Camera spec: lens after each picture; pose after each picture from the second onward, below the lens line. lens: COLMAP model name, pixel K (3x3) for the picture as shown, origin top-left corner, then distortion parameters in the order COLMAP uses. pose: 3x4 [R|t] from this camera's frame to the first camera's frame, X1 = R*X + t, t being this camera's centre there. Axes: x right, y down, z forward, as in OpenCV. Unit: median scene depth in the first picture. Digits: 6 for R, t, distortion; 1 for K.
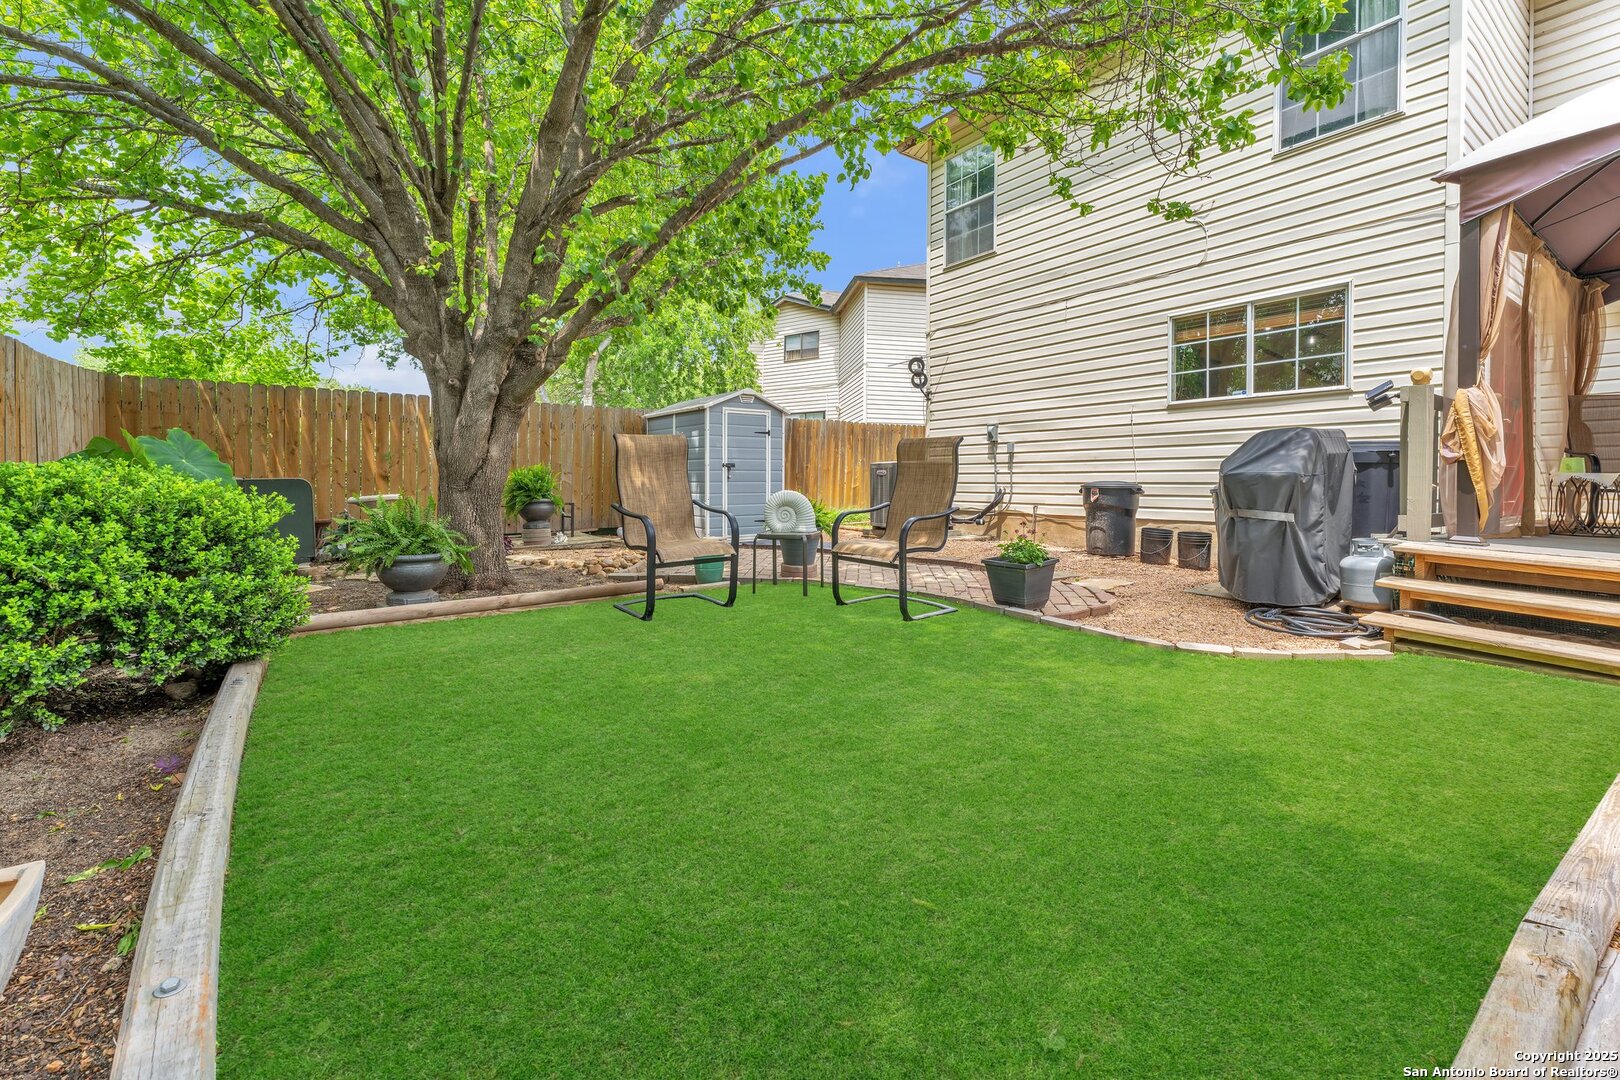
lens RADIAL K [[676.5, 0, 824.4], [0, 676.5, 486.6], [0, 0, 1]] dist [-0.000143, -0.000106]
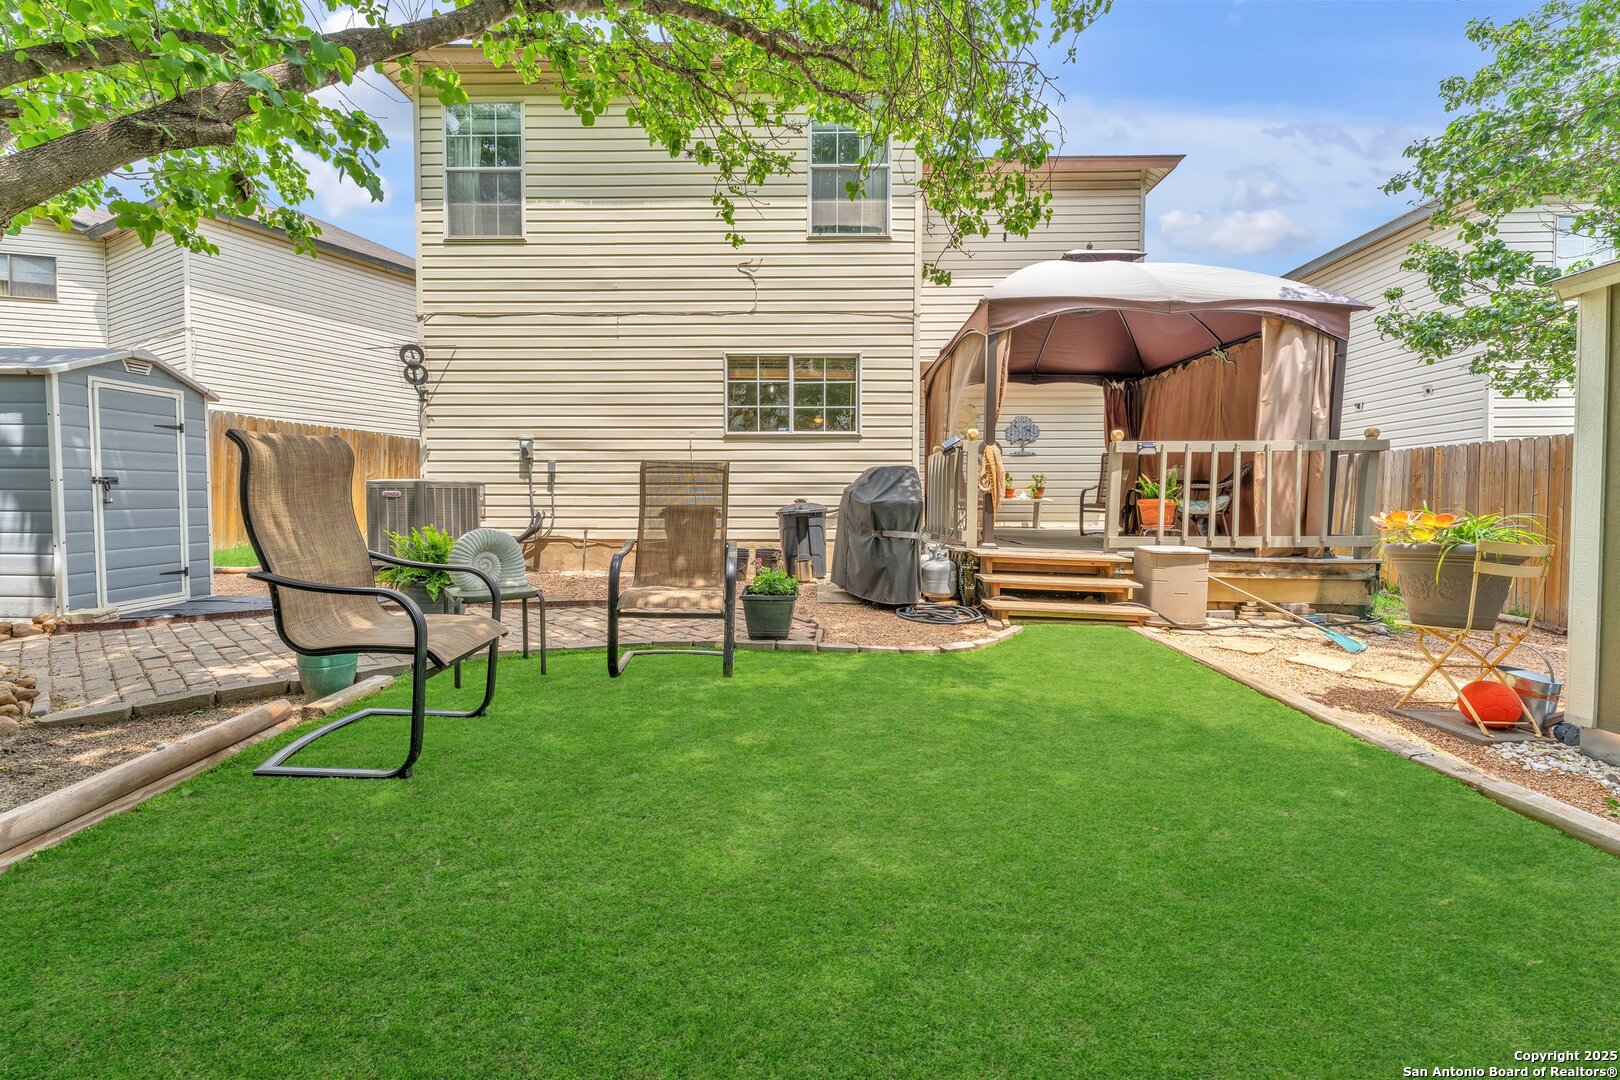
lens RADIAL K [[676.5, 0, 812.6], [0, 676.5, 520.2], [0, 0, 1]] dist [-0.000143, -0.000106]
pose [[0.607992, -0.027778, 0.793457, -0.236753], [0.005313, 0.999508, 0.030920, -0.012954], [-0.793926, -0.014584, 0.607840, 0.187206]]
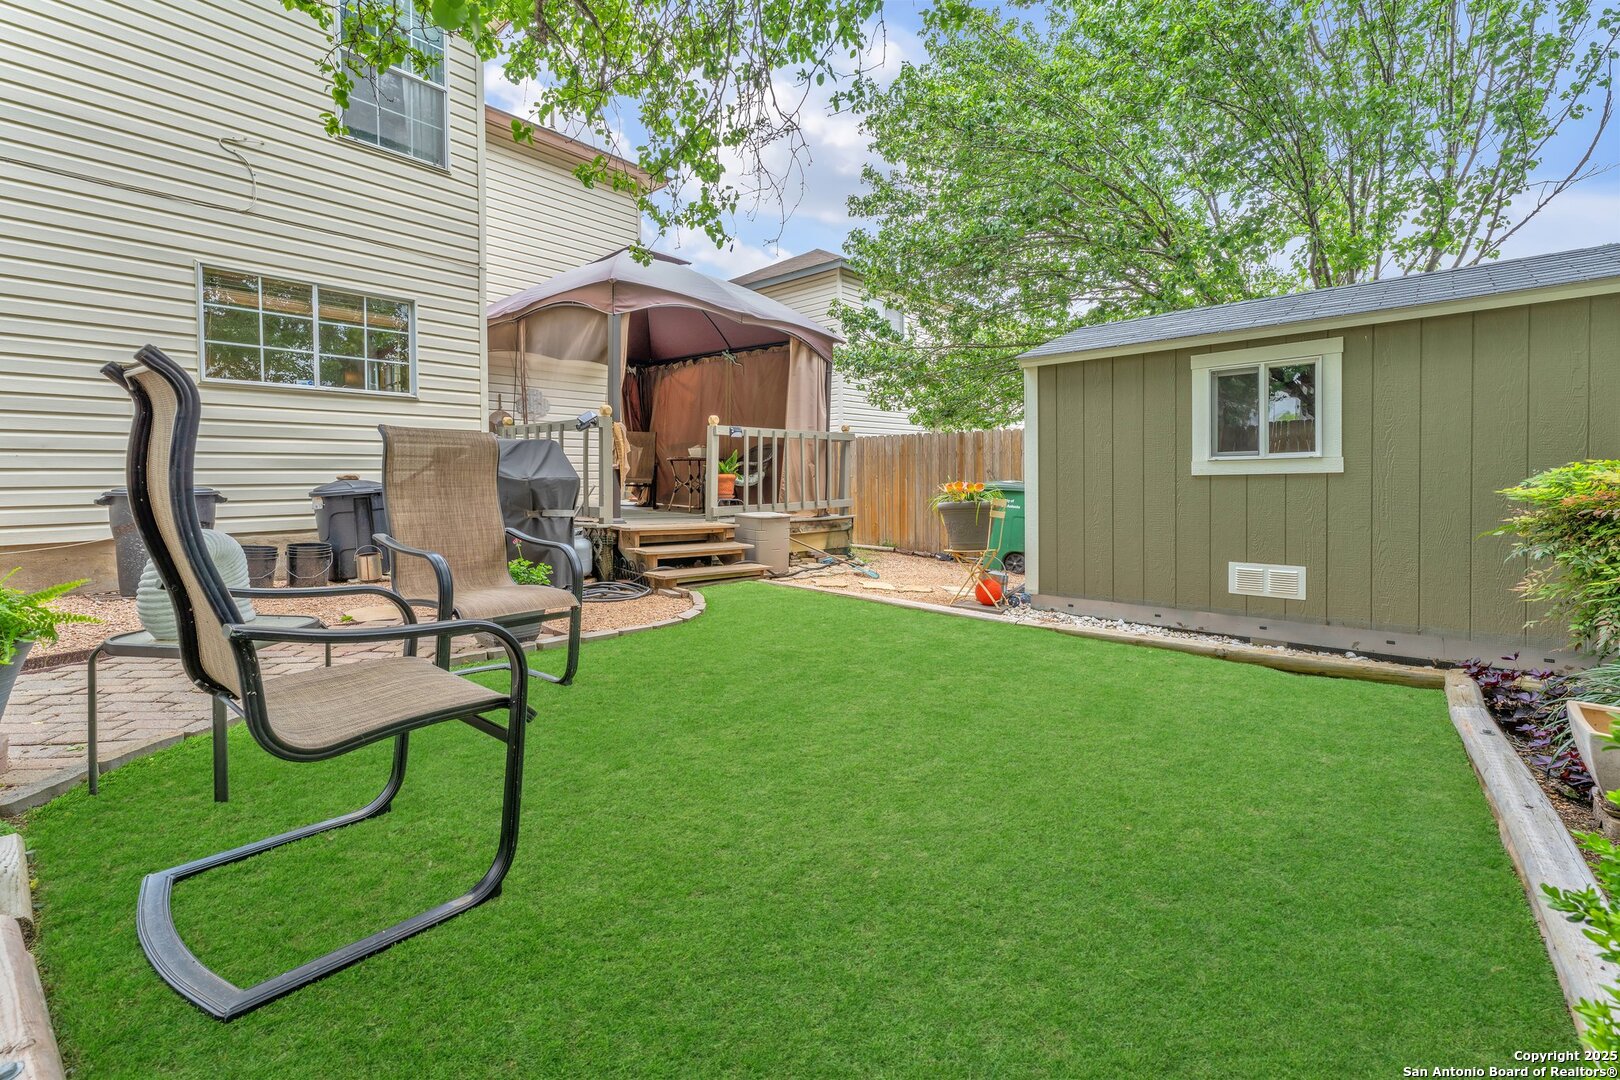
lens RADIAL K [[676.5, 0, 819.0], [0, 676.5, 491.3], [0, 0, 1]] dist [-0.000143, -0.000106]
pose [[-0.218266, -0.031352, 0.975386, -0.317115], [0.003221, 0.999455, 0.032846, -0.017901], [-0.975884, 0.010311, -0.218046, 0.423374]]
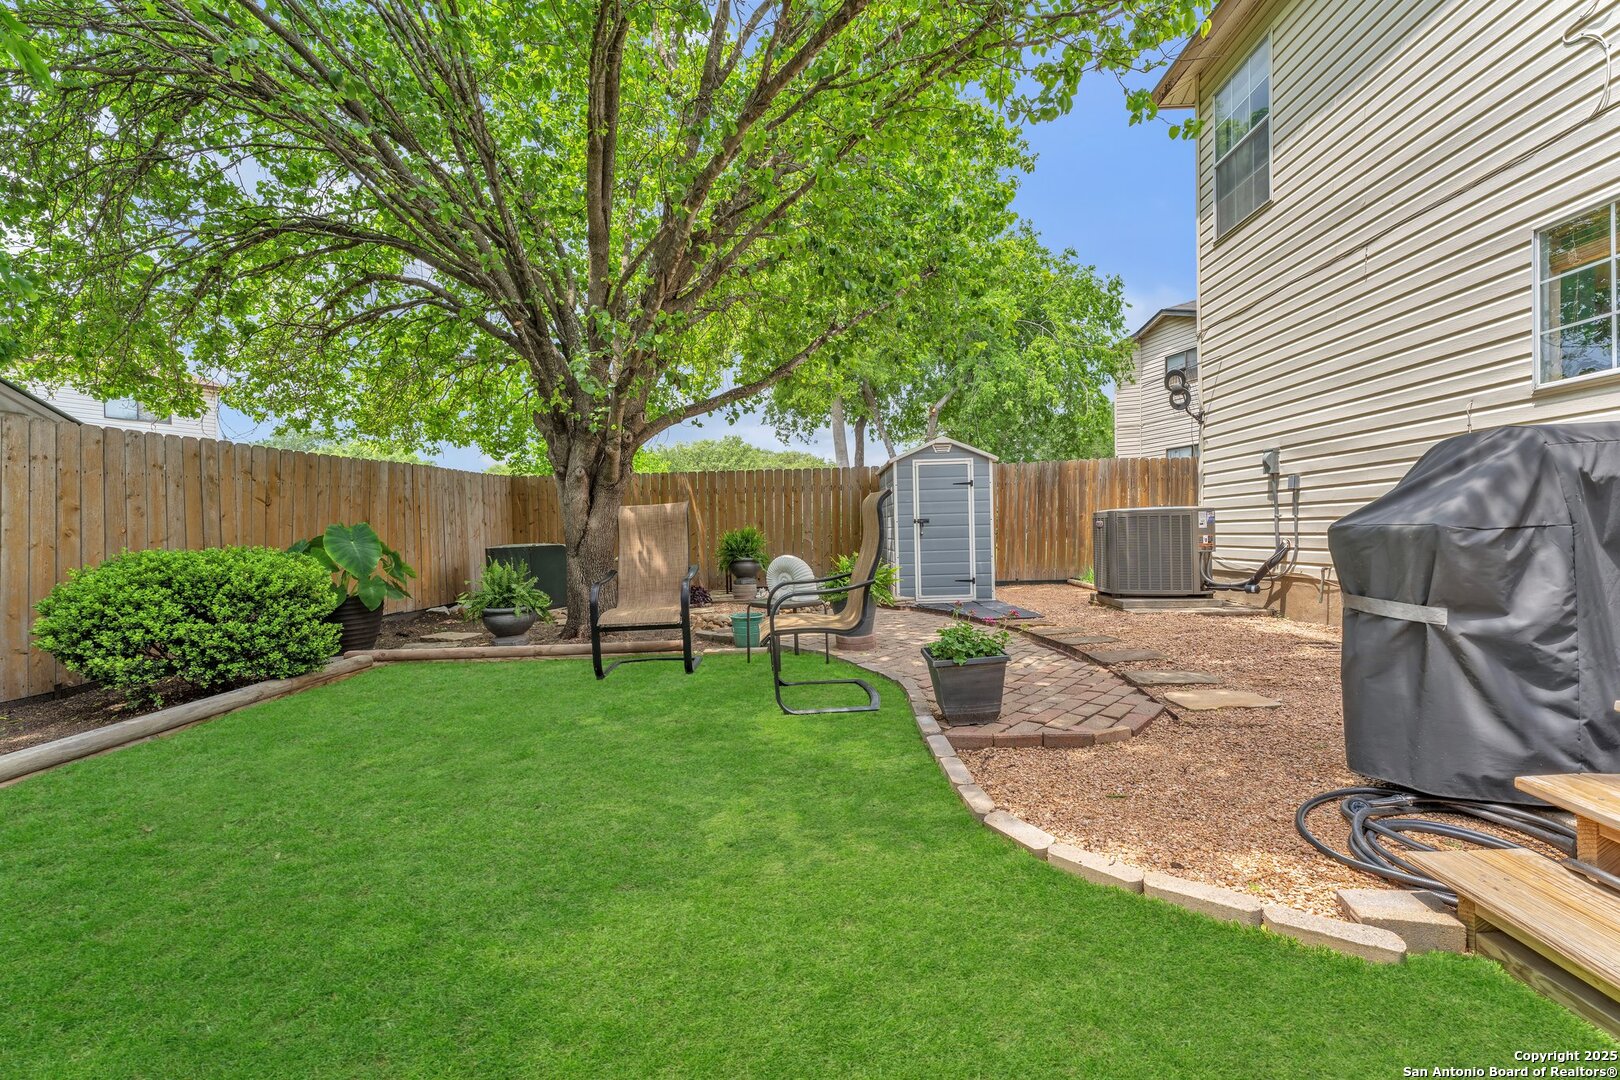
lens RADIAL K [[676.5, 0, 816.0], [0, 676.5, 537.0], [0, 0, 1]] dist [-0.000143, -0.000106]
pose [[0.790339, -0.017621, -0.612416, 0.323560], [0.019462, 0.999804, -0.003652, -0.009209], [0.612360, -0.009033, 0.790527, 0.173476]]
